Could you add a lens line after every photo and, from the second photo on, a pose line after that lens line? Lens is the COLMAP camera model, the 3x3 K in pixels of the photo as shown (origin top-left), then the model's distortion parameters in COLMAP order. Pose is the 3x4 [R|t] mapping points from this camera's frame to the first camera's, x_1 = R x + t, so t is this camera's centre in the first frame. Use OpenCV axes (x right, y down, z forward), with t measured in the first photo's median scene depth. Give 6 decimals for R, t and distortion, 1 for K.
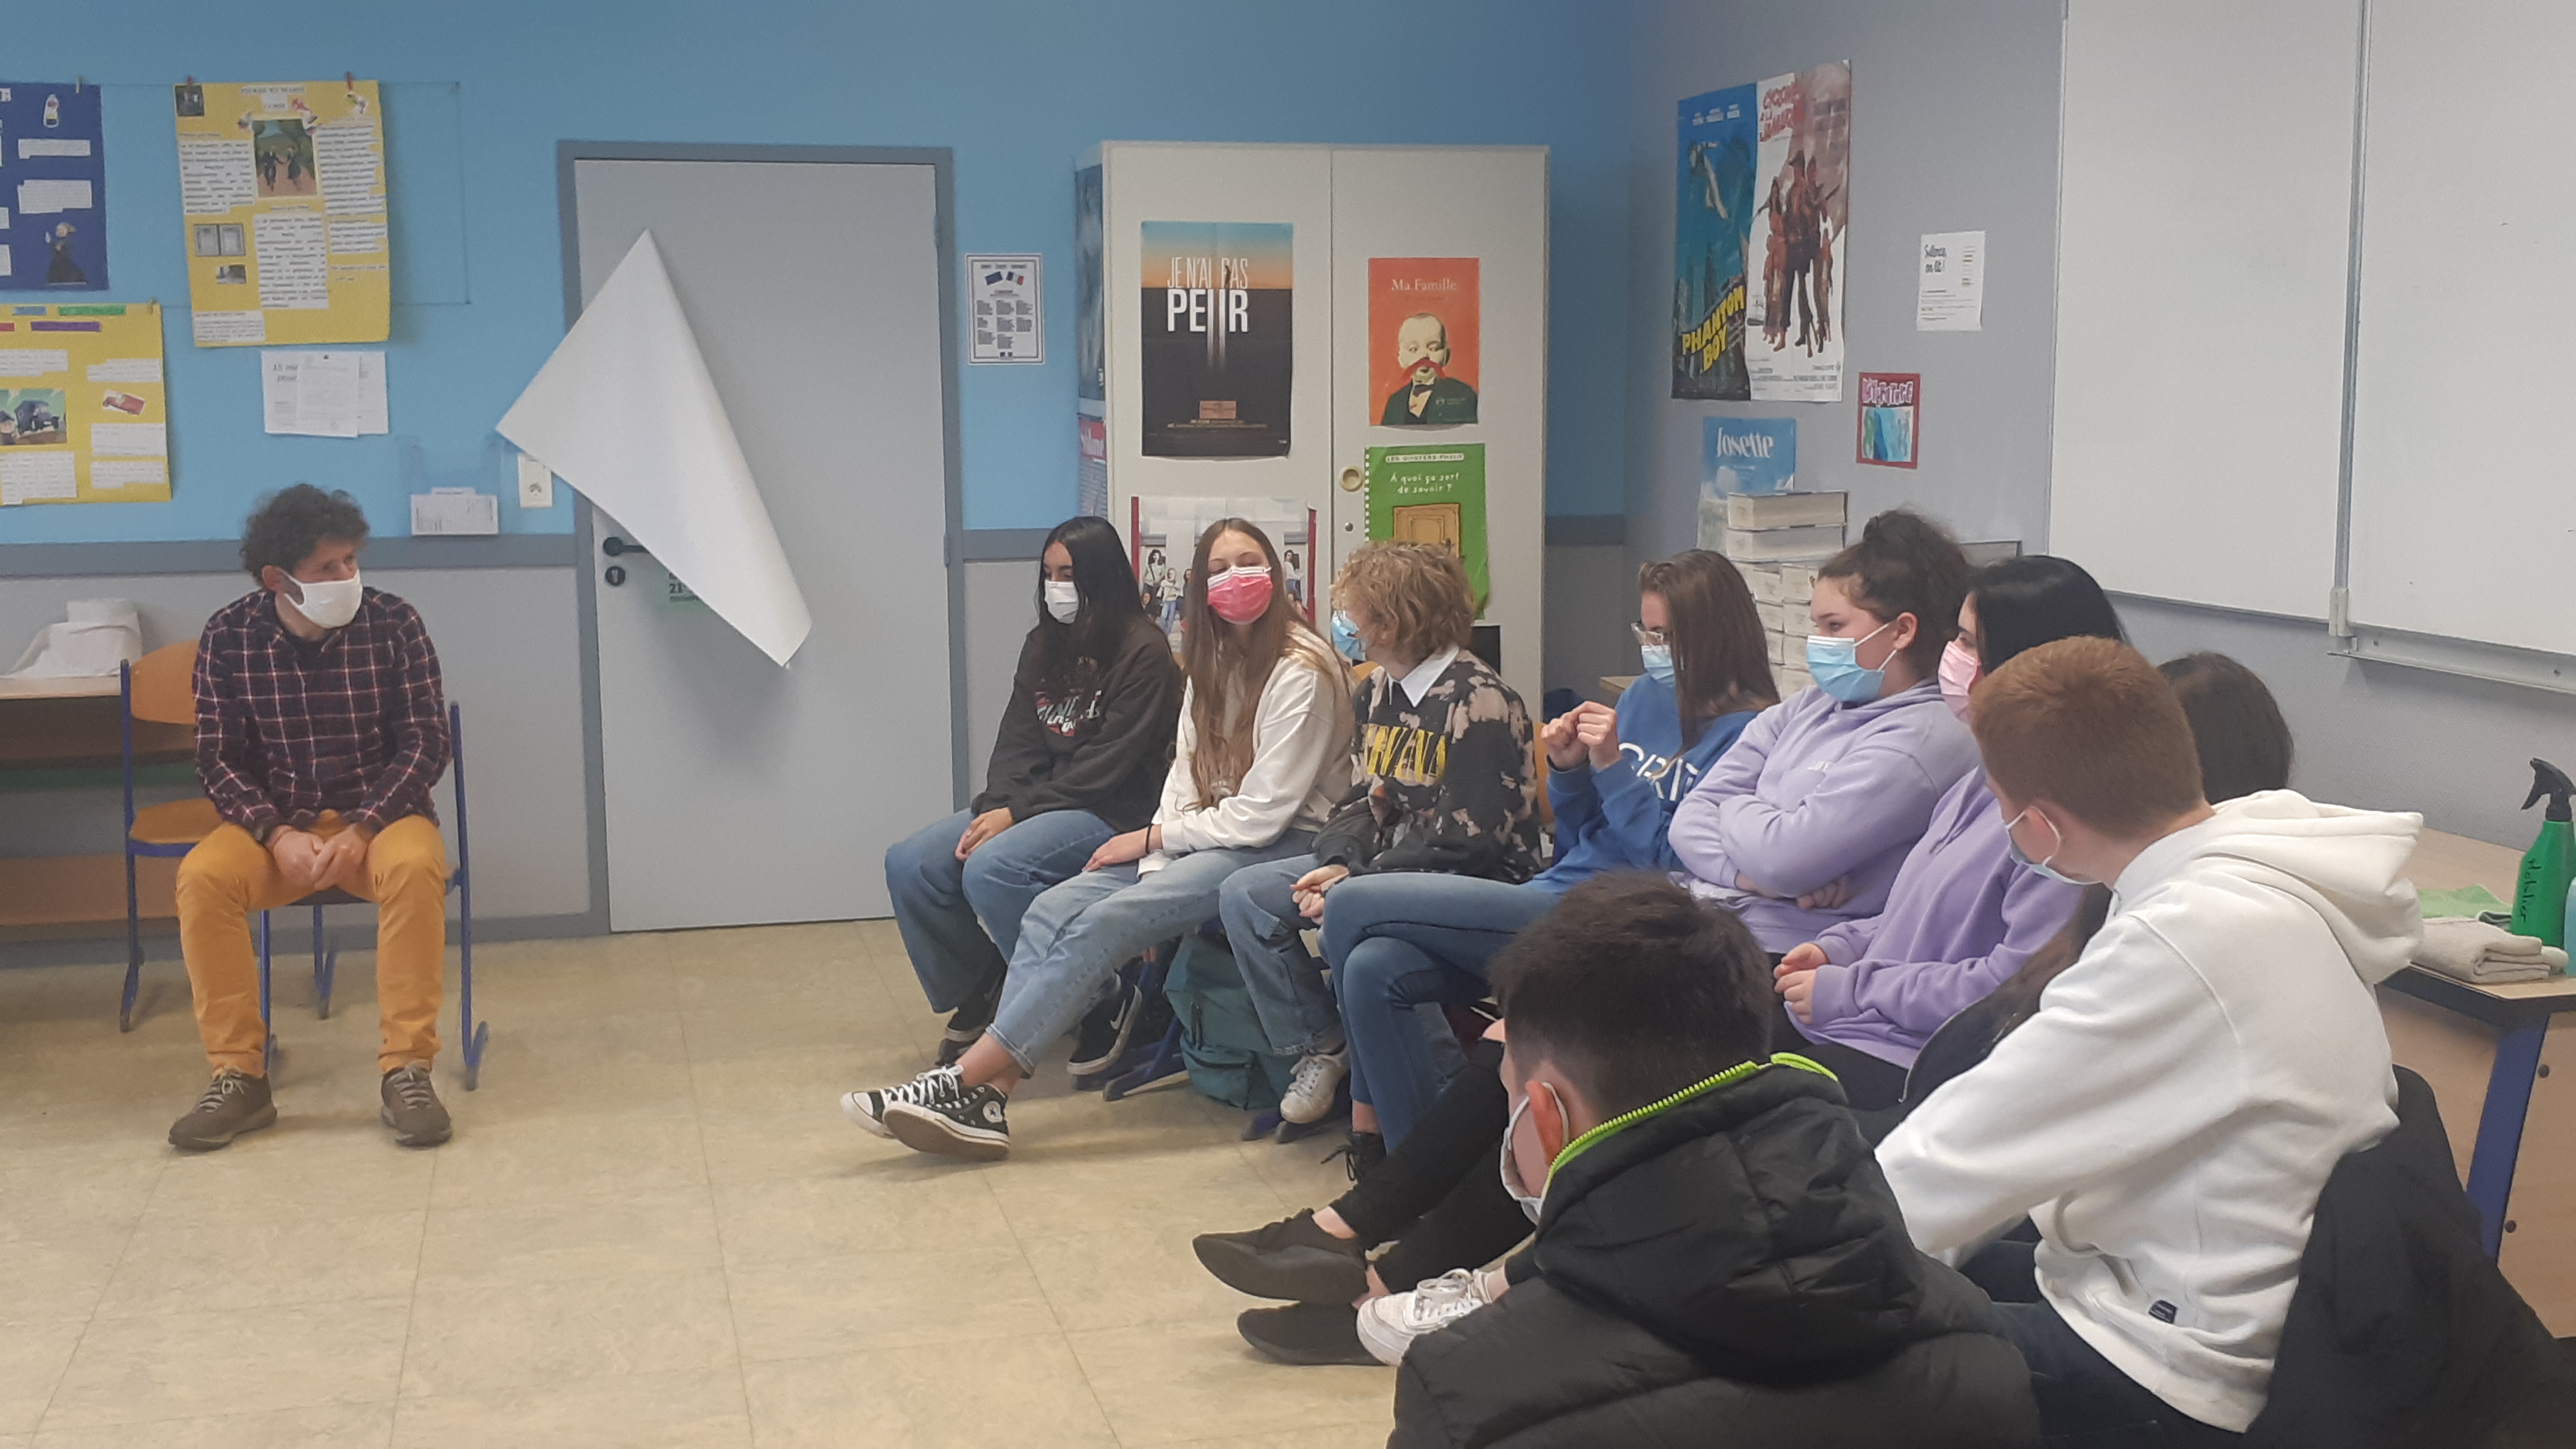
lens RADIAL K [[2853.0, 0, 1288.0], [0, 2853.0, 724.5], [0, 0, 1]] dist [0.170235, -0.204003]
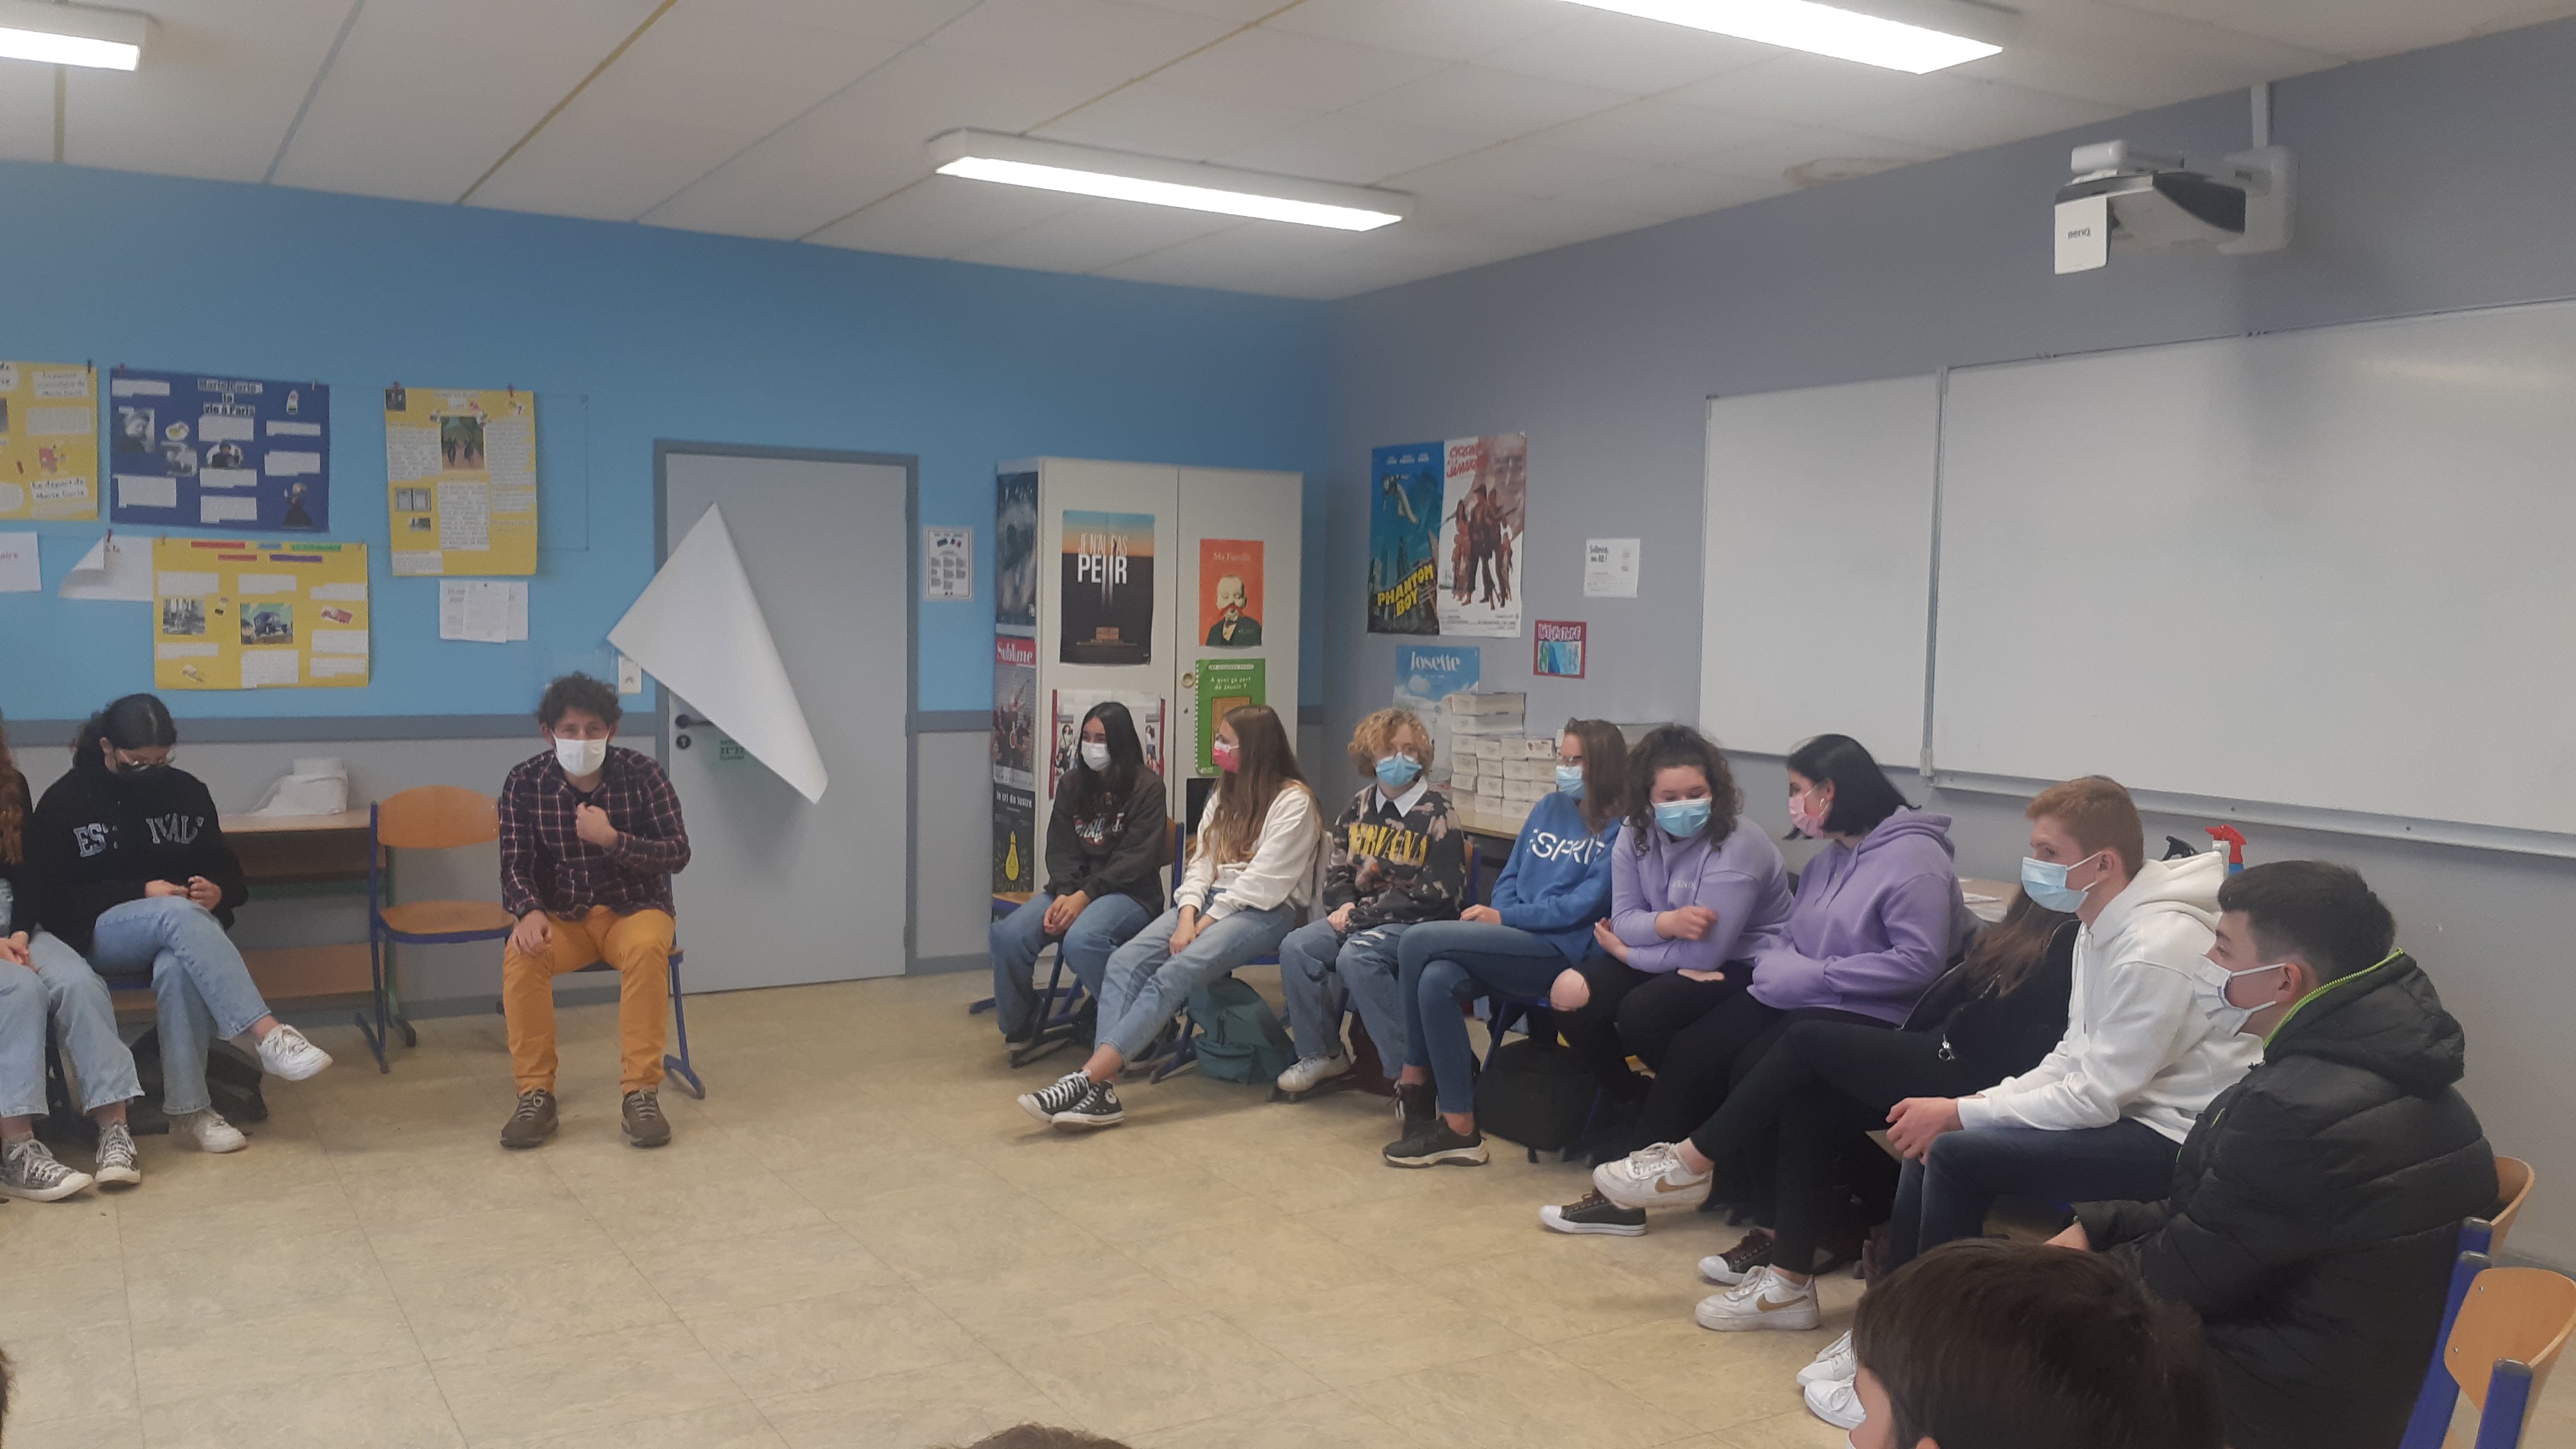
lens RADIAL K [[2015.2, 0, 1288.0], [0, 2015.2, 724.5], [0, 0, 1]] dist [0.126800, -0.001931]
pose [[0.955171, 0.006516, 0.295982, -0.256941], [0.013497, 0.997760, -0.065522, 0.010027], [-0.295745, 0.066580, 0.952944, -0.048286]]
